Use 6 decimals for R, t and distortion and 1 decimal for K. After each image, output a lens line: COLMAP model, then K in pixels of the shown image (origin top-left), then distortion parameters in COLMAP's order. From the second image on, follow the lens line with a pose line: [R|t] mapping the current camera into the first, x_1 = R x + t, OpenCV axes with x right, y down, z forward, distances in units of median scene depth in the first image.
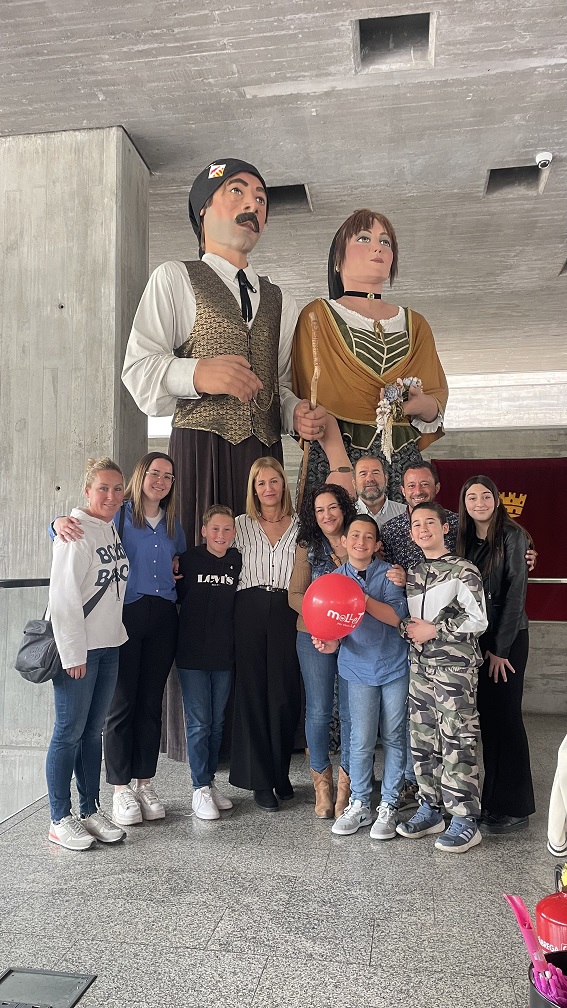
lens RADIAL K [[765.3, 0, 275.5], [0, 765.3, 509.8], [0, 0, 1]] dist [0.012276, -0.021870]
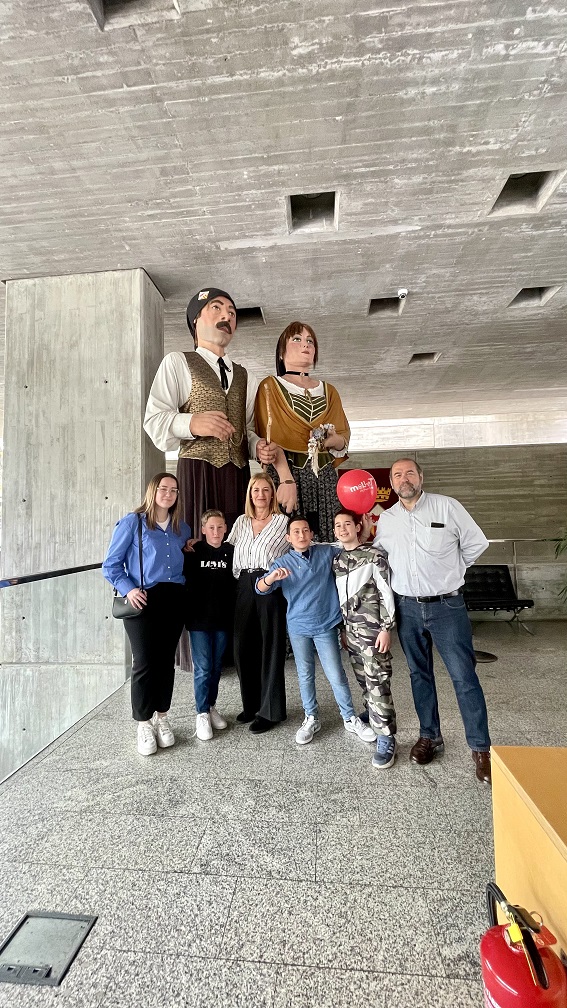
lens RADIAL K [[422.7, 0, 284.3], [0, 422.7, 502.3], [0, 0, 1]] dist [-0.035722, 0.000378]
pose [[0.996796, -0.026226, 0.075564, 0.013486], [0.025183, 0.999574, 0.014723, -0.024172], [-0.075918, -0.012773, 0.997032, 0.124215]]
